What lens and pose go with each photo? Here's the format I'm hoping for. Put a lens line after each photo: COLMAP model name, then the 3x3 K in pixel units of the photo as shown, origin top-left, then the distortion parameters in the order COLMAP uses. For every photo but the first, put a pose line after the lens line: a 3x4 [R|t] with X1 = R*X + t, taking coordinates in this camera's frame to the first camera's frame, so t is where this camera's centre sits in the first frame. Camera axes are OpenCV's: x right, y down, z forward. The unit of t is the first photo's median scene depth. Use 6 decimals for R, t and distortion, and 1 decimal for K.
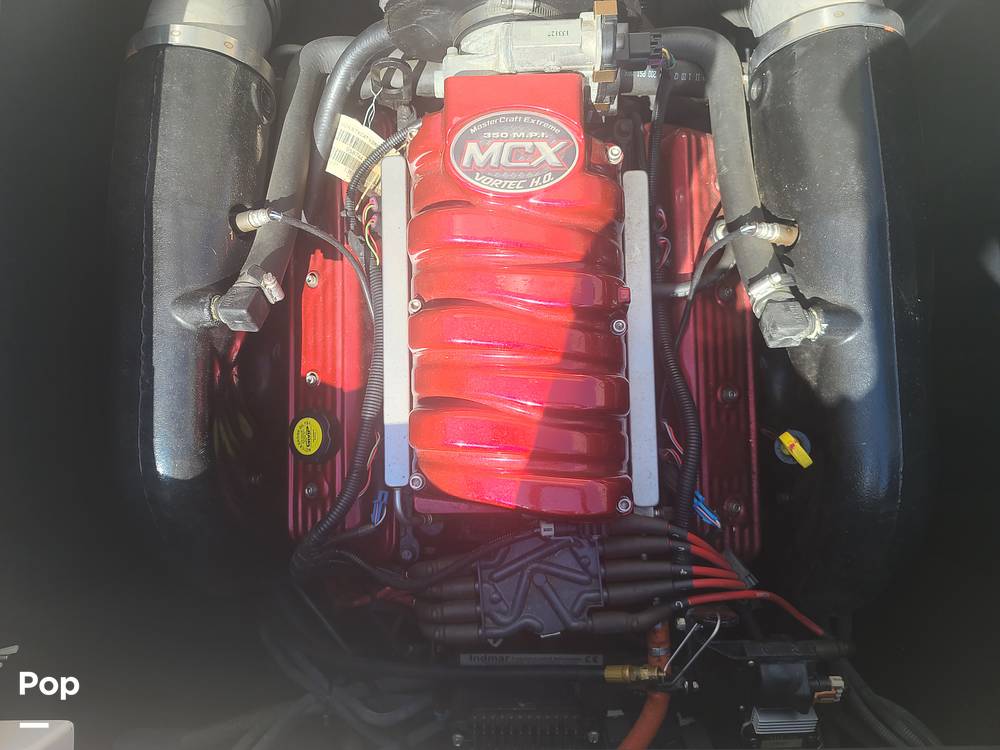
lens RADIAL K [[741.5, 0, 494.7], [0, 741.5, 371.3], [0, 0, 1]] dist [0.013654, 0.007485]
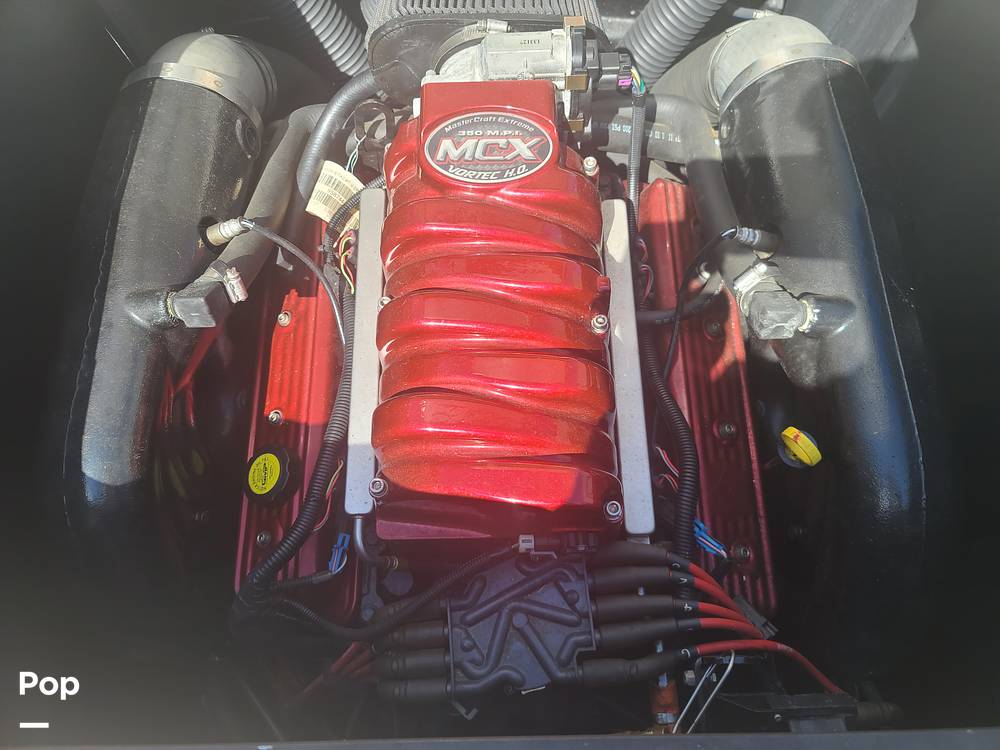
lens RADIAL K [[741.5, 0, 505.0], [0, 741.5, 376.2], [0, 0, 1]] dist [0.013654, 0.007485]
pose [[0.999939, 0.001378, 0.010993, 0.033951], [0.001713, 0.961082, -0.276257, 0.249490], [-0.010945, 0.276259, 0.961021, 0.107920]]
